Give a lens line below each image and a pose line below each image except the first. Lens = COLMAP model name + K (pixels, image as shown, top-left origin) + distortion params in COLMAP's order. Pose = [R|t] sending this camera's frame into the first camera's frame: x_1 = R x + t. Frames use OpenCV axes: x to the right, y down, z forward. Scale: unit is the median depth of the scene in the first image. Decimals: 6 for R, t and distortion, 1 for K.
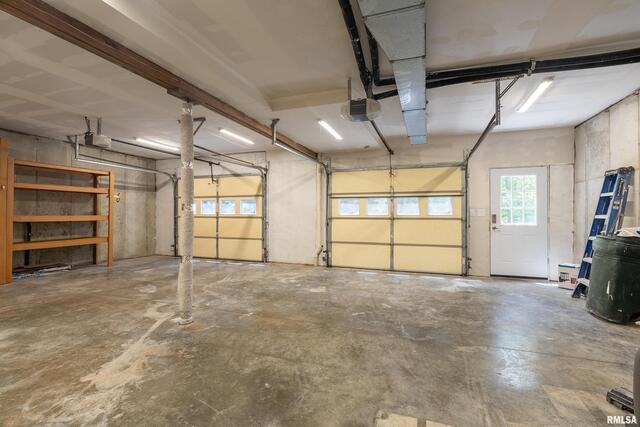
lens RADIAL K [[290.2, 0, 320.4], [0, 290.2, 215.7], [0, 0, 1]] dist [-0.009828, 0.002495]
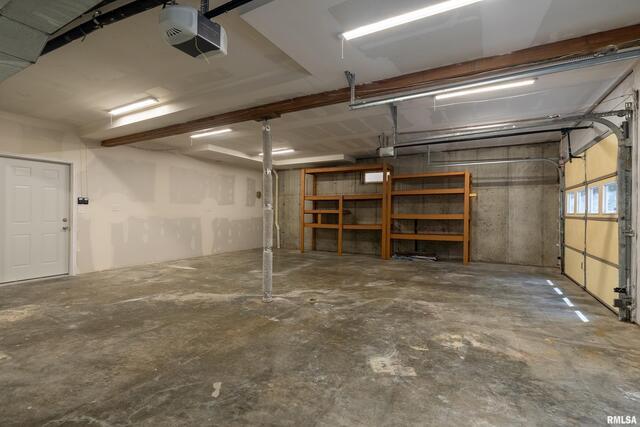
lens RADIAL K [[290.2, 0, 320.9], [0, 290.2, 209.9], [0, 0, 1]] dist [-0.009828, 0.002495]
pose [[-0.128149, -0.013259, -0.991666, 0.586502], [-0.008514, 0.999888, -0.012269, -0.000339], [0.991718, 0.006871, -0.128248, 1.126408]]
